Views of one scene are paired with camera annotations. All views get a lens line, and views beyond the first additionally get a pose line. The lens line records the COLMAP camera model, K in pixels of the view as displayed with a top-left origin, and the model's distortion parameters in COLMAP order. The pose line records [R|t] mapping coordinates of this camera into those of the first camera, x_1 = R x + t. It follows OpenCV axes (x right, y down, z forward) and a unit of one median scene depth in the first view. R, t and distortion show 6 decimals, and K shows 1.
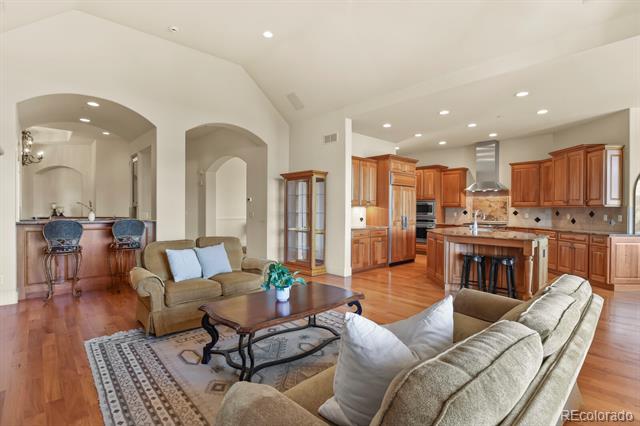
lens RADIAL K [[310.8, 0, 323.4], [0, 310.8, 211.8], [0, 0, 1]] dist [-0.012175, -0.001510]
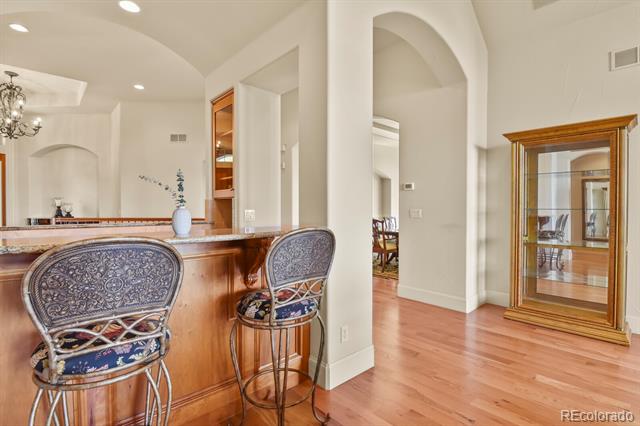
lens RADIAL K [[310.8, 0, 323.4], [0, 310.8, 211.8], [0, 0, 1]] dist [-0.012175, -0.001510]
pose [[0.999990, -0.003866, -0.002111, -0.313531], [0.003874, 0.999985, 0.003849, 0.003242], [0.002096, -0.003857, 0.999990, 0.350343]]
